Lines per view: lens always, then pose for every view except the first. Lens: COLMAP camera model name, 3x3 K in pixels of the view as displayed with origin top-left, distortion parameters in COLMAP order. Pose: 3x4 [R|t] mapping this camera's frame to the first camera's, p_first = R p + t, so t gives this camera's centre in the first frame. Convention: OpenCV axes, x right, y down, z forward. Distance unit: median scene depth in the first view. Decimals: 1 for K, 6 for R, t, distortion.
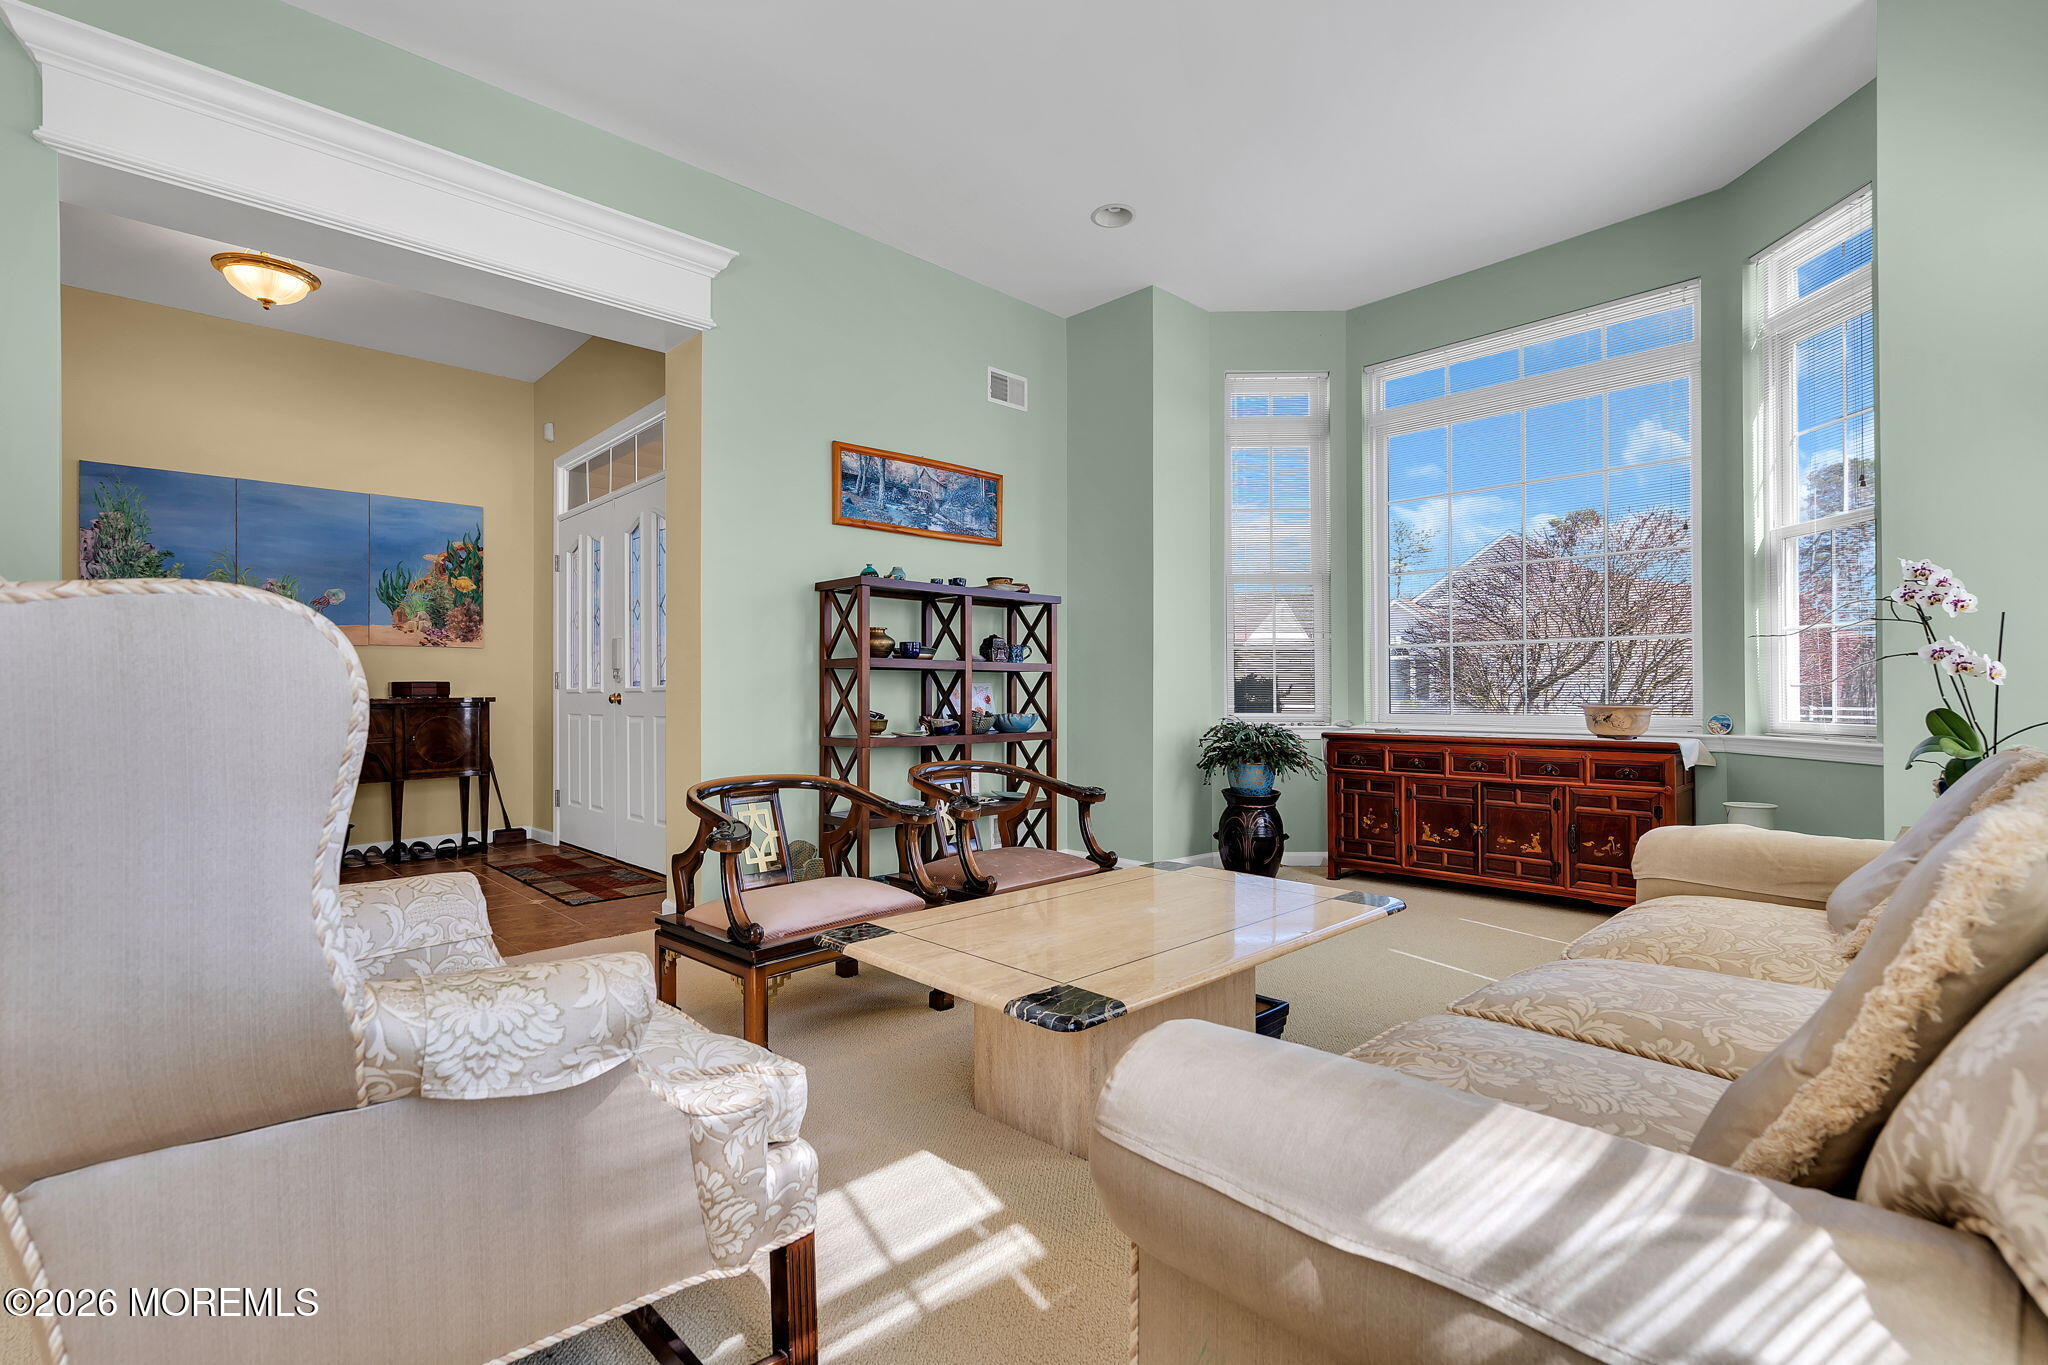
lens RADIAL K [[922.0, 0, 1024.0], [0, 922.0, 682.5], [0, 0, 1]] dist [0.002391, 0.000164]
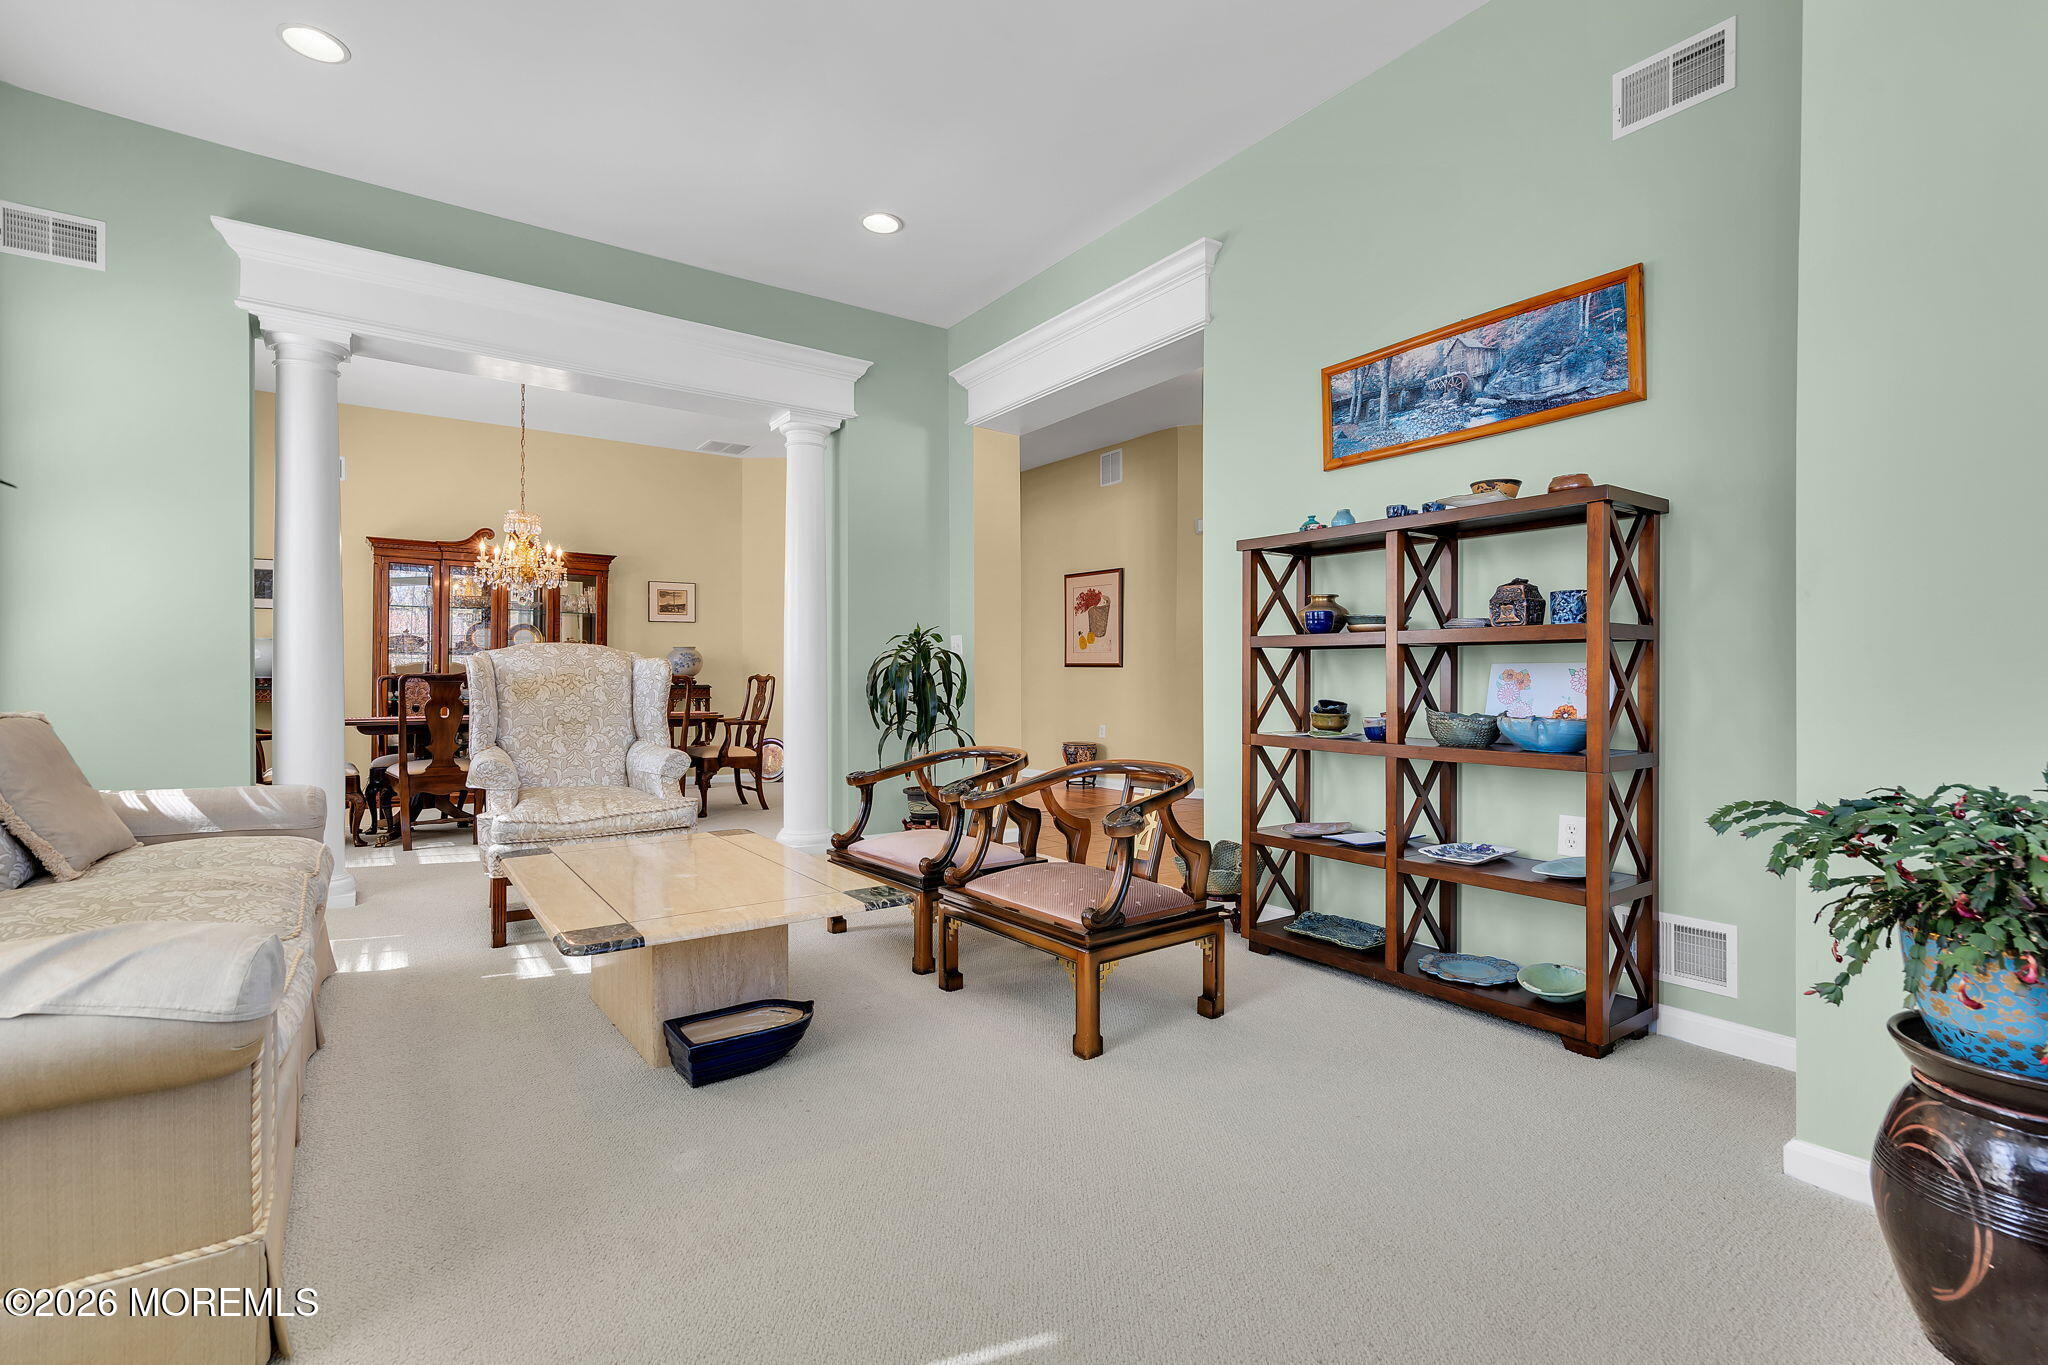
lens RADIAL K [[922.0, 0, 1024.0], [0, 922.0, 682.5], [0, 0, 1]] dist [0.002391, 0.000164]
pose [[-0.135844, 0.008031, -0.990698, 0.599234], [0.010058, 0.999927, 0.006727, 0.007294], [0.990679, -0.009050, -0.135915, 0.788013]]
